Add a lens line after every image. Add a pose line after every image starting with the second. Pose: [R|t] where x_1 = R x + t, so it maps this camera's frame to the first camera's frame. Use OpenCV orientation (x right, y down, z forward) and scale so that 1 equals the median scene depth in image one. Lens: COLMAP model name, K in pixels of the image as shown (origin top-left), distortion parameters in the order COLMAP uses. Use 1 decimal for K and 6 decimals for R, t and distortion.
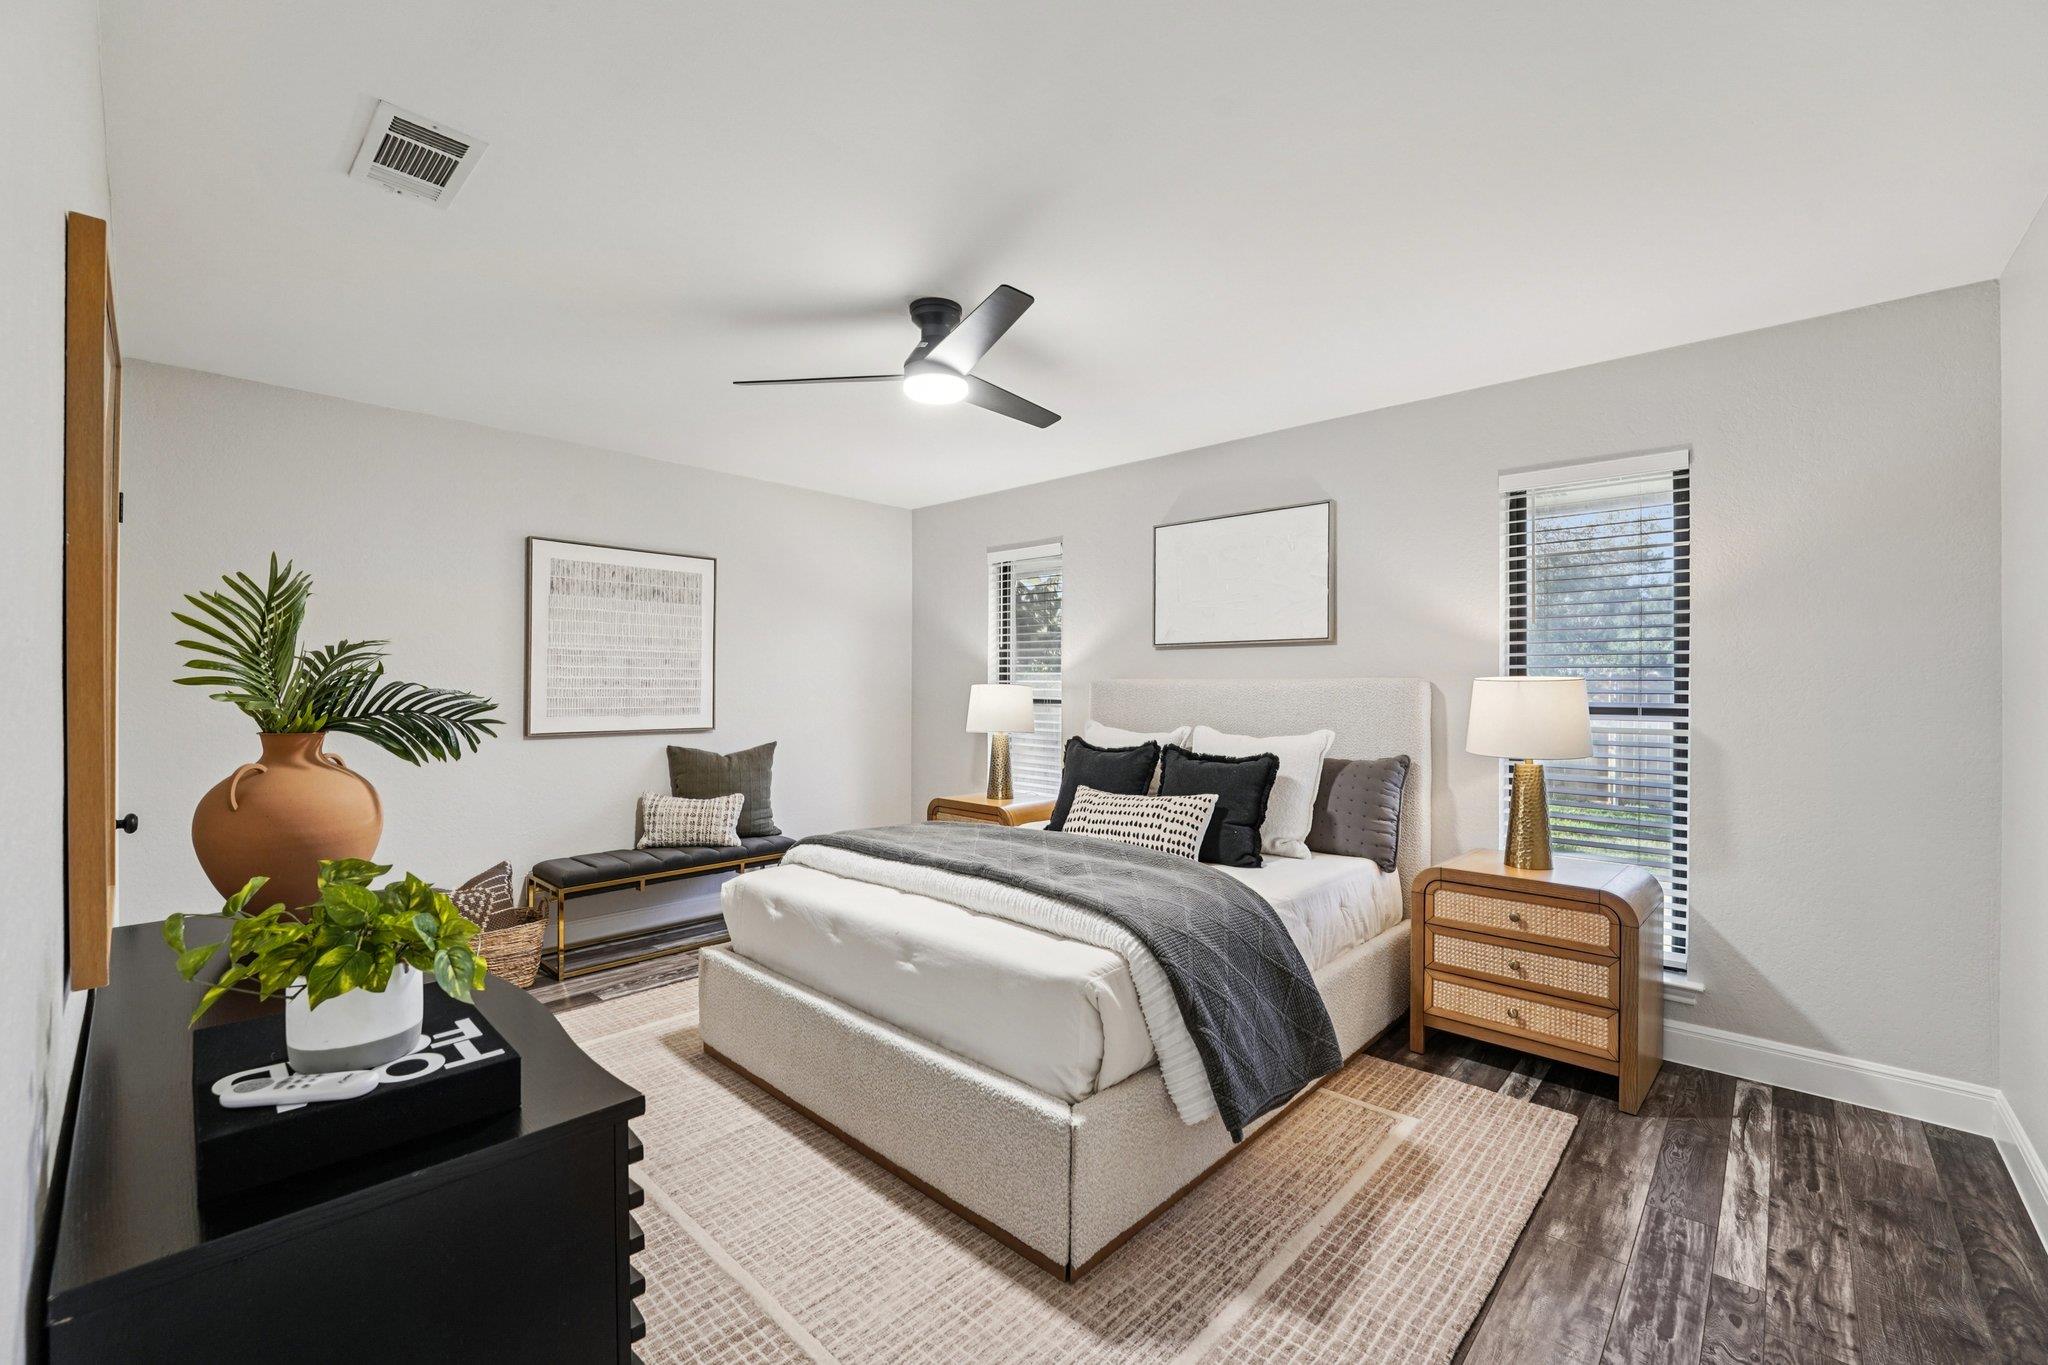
lens RADIAL K [[841.1, 0, 1020.2], [0, 841.1, 682.7], [0, 0, 1]] dist [-0.030578, 0.003729]
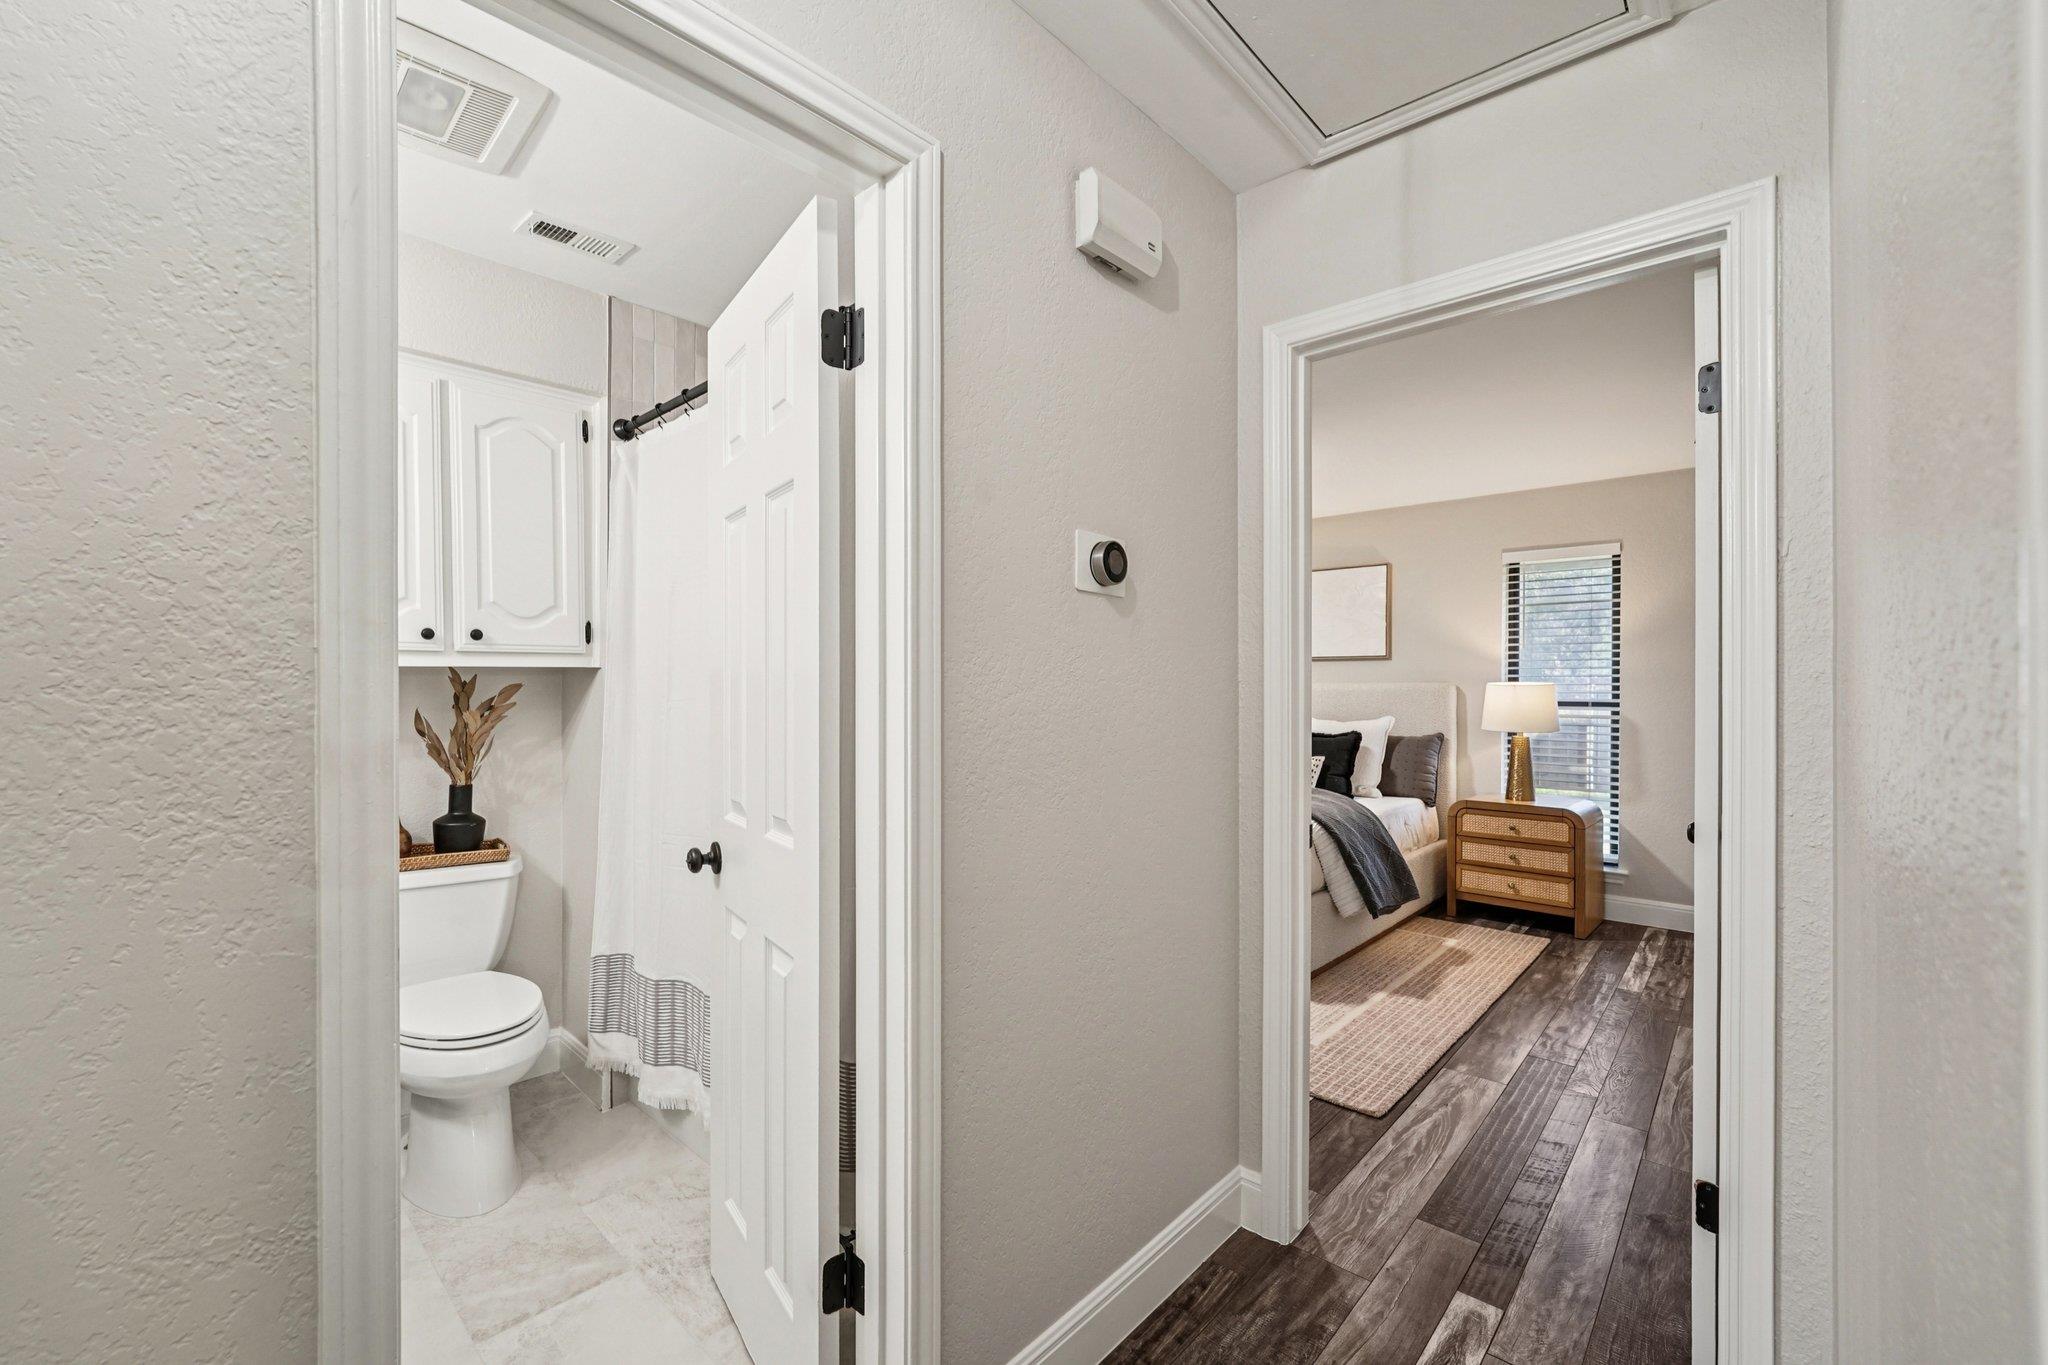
lens RADIAL K [[841.1, 0, 1009.1], [0, 841.1, 688.1], [0, 0, 1]] dist [-0.030578, 0.003729]
pose [[0.999994, 0.001682, 0.003006, -0.390219], [-0.001690, 0.999995, 0.002823, 0.001174], [-0.003001, -0.002828, 0.999991, -0.616702]]
